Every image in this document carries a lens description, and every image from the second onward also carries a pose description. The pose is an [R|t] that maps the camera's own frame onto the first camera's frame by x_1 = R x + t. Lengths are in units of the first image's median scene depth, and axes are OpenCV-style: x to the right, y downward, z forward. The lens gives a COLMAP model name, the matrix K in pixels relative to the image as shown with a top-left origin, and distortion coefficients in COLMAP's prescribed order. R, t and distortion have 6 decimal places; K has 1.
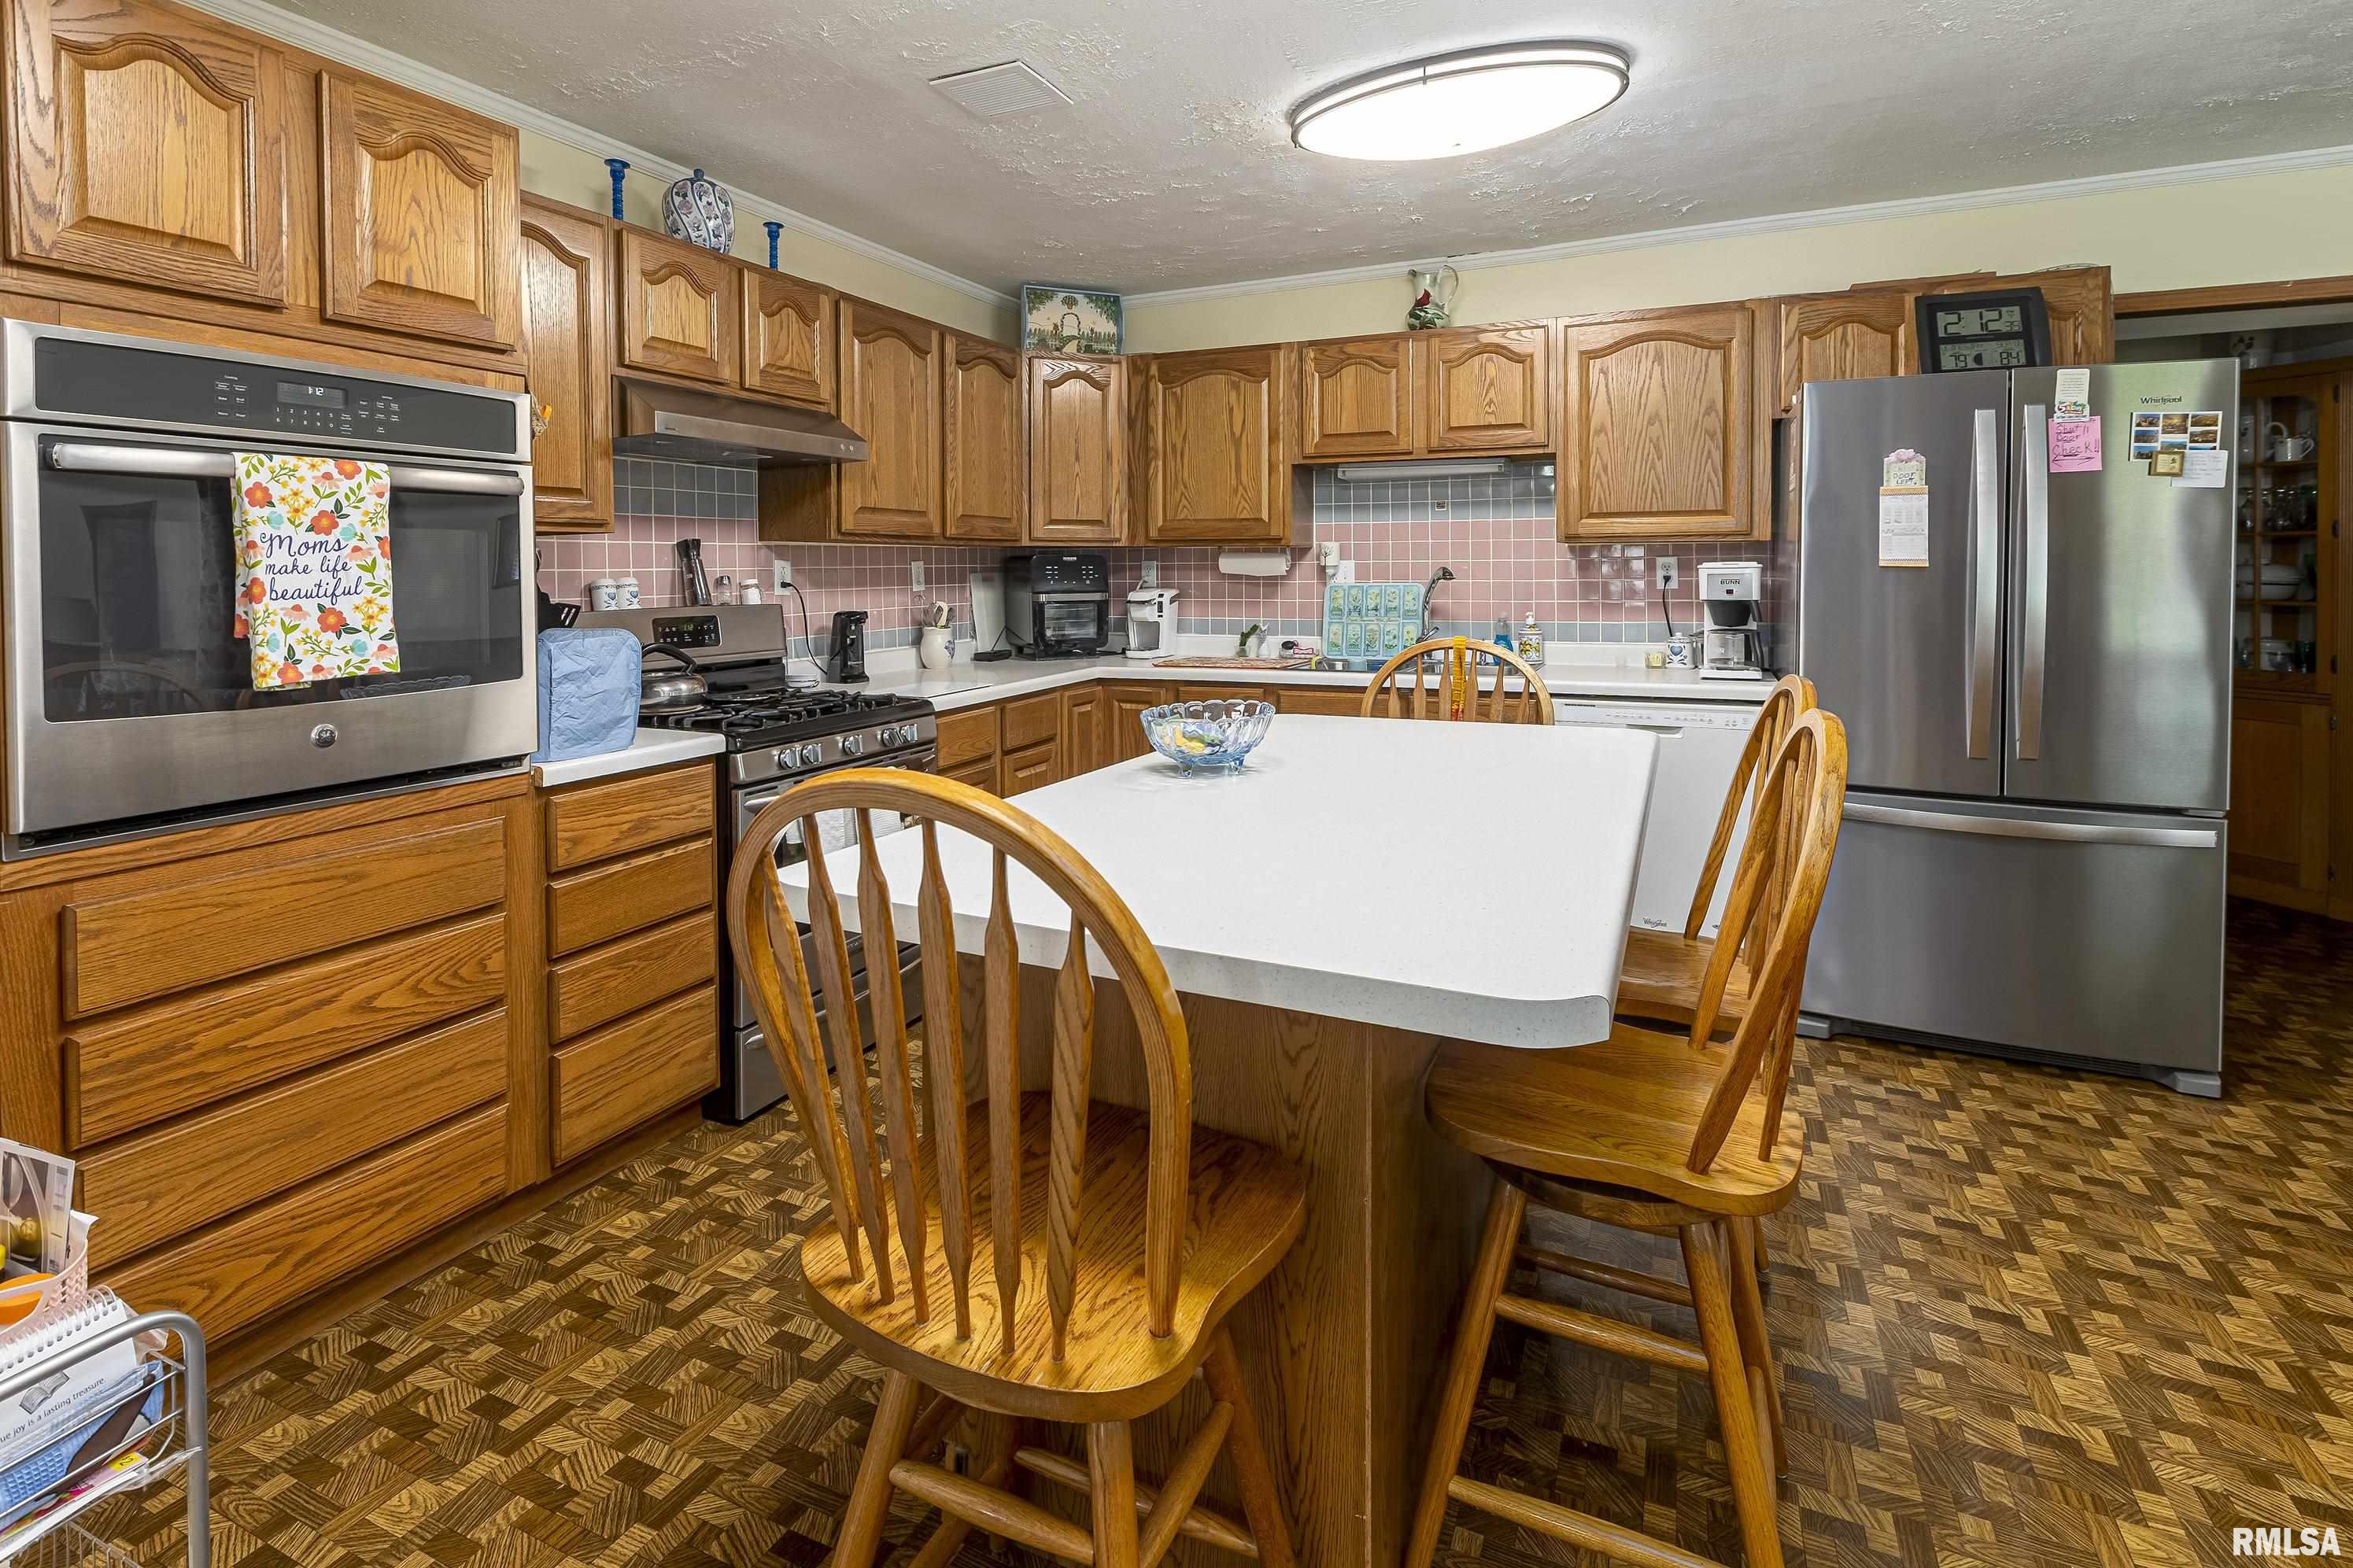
lens RADIAL K [[1141.3, 0, 1170.1], [0, 1141.3, 607.7], [0, 0, 1]] dist [-0.000969, -0.000238]
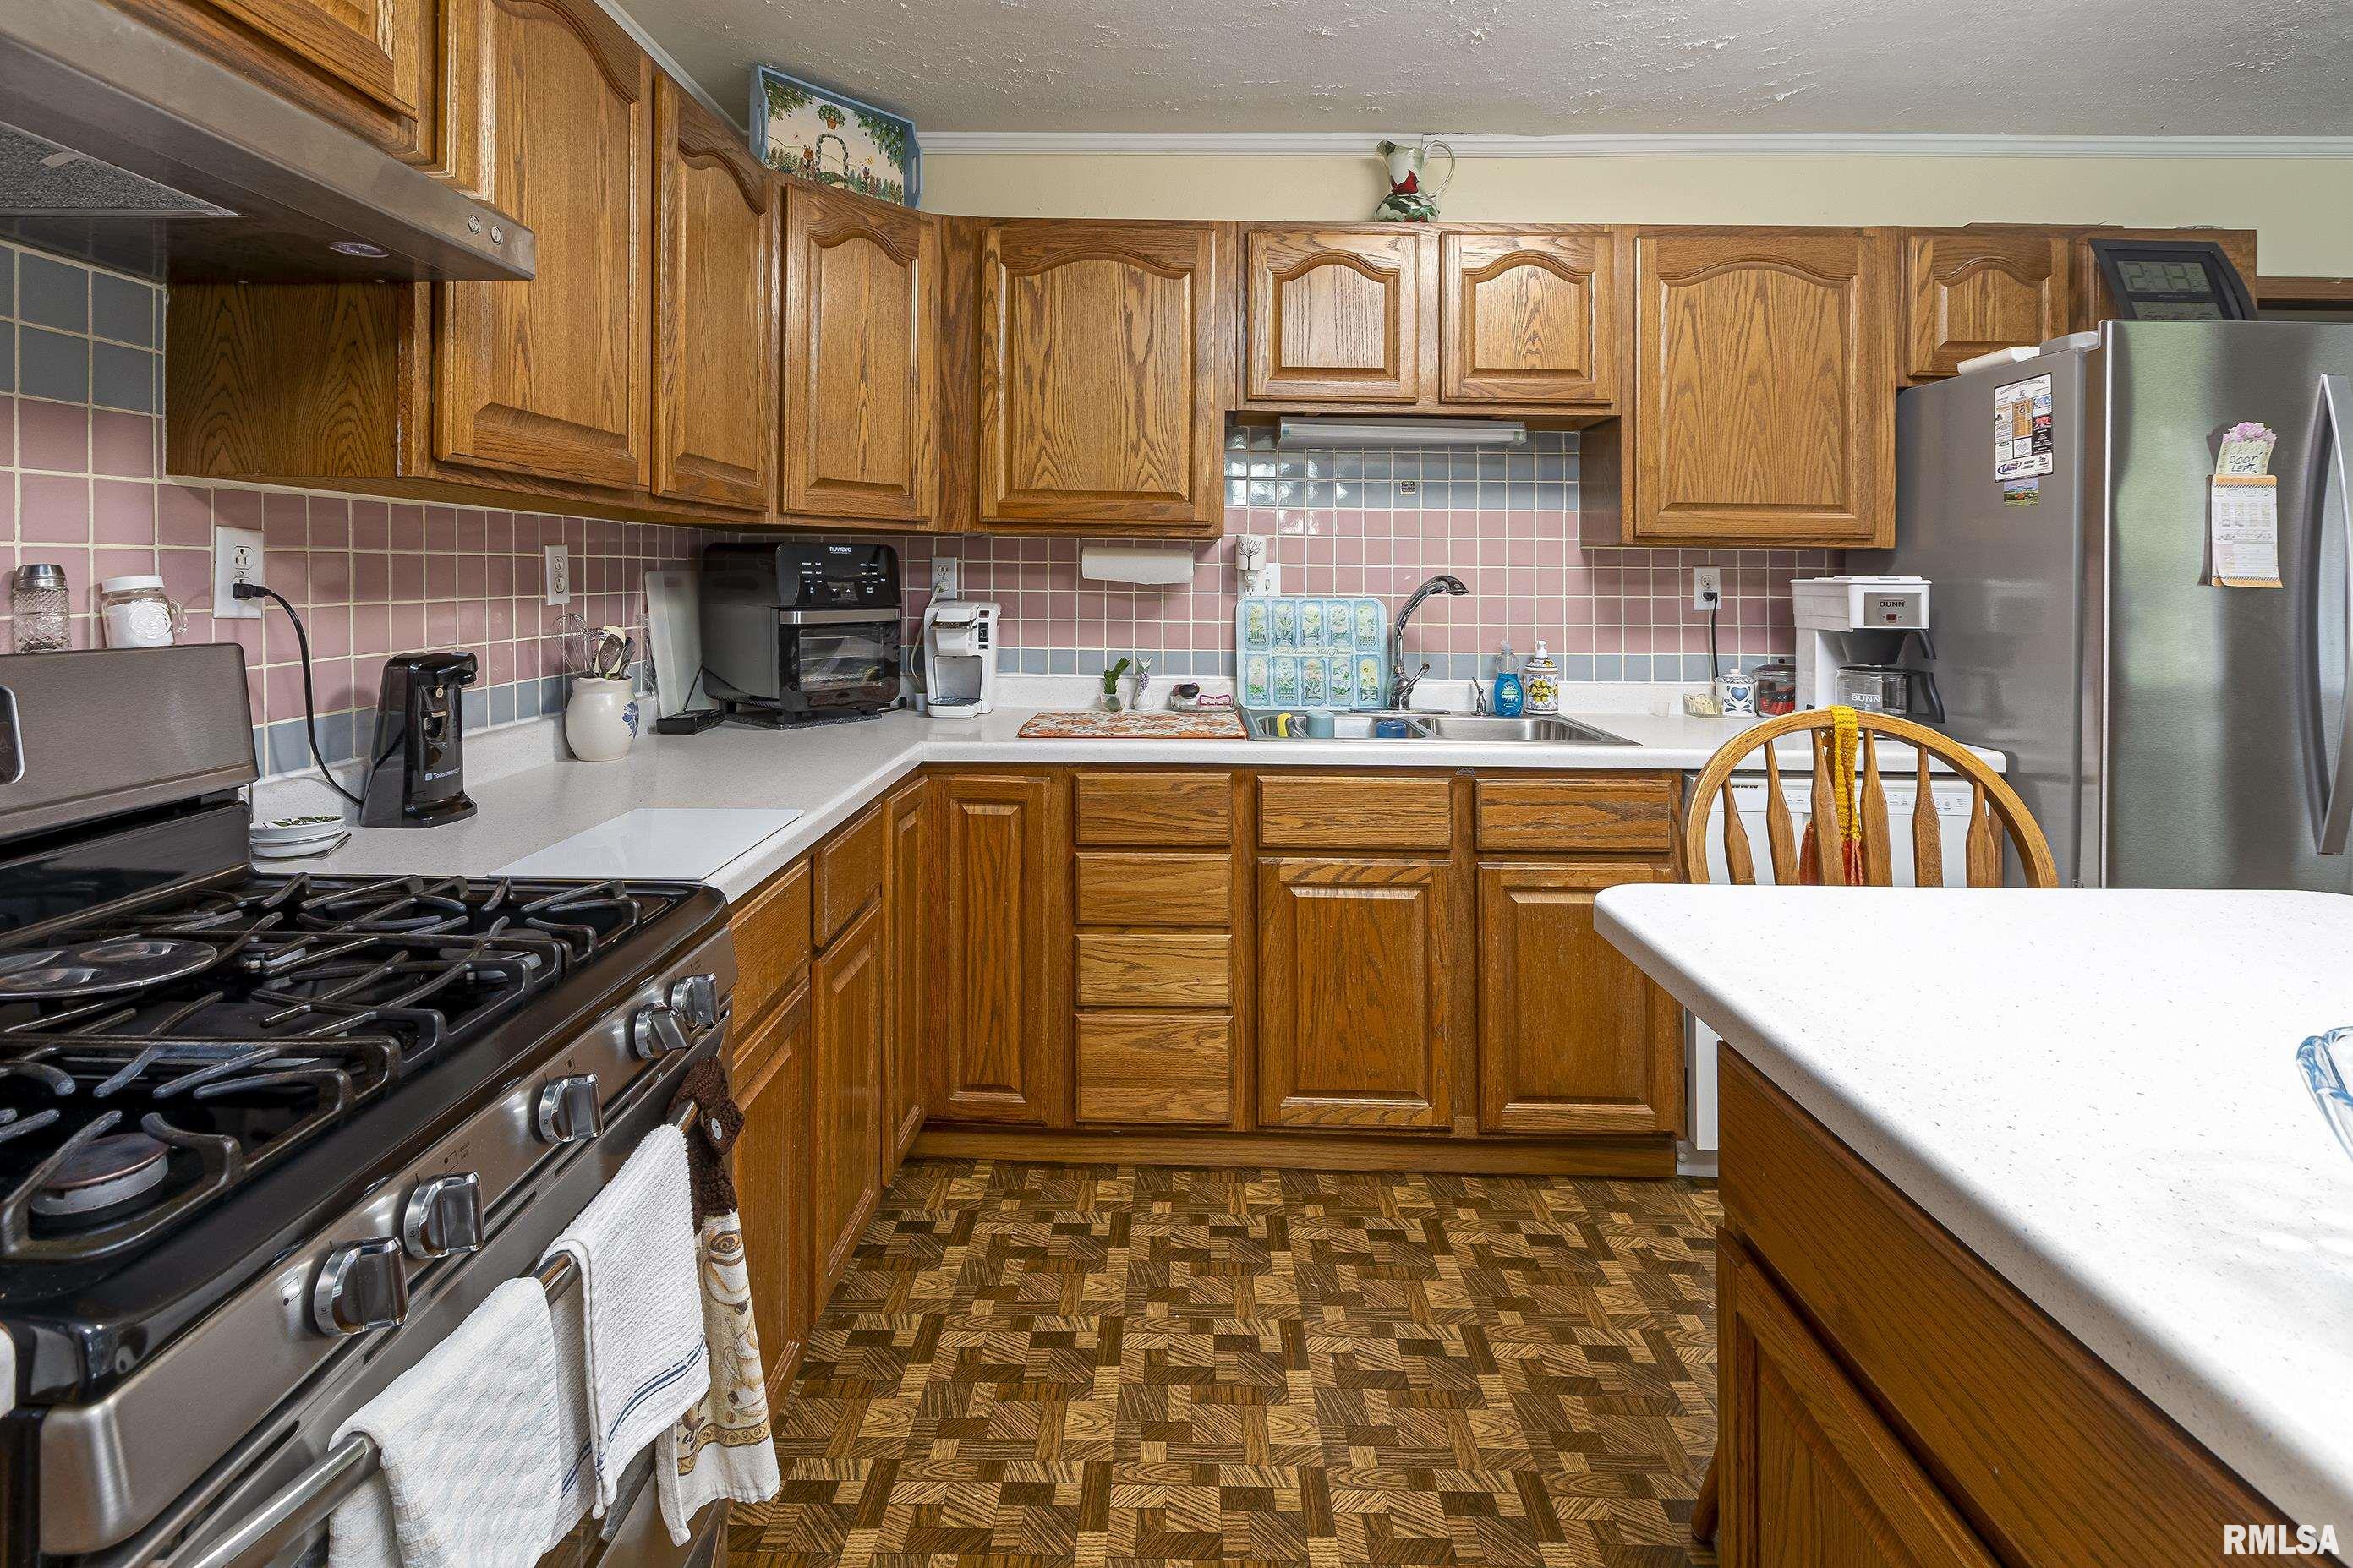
lens RADIAL K [[1095.9, 0, 1164.3], [0, 1095.9, 597.0], [0, 0, 1]] dist [-0.002716, -0.000267]
pose [[0.913234, 0.009788, 0.407317, -0.174422], [-0.003820, 0.999873, -0.015464, -0.011786], [-0.407417, 0.012566, 0.913156, 0.454151]]
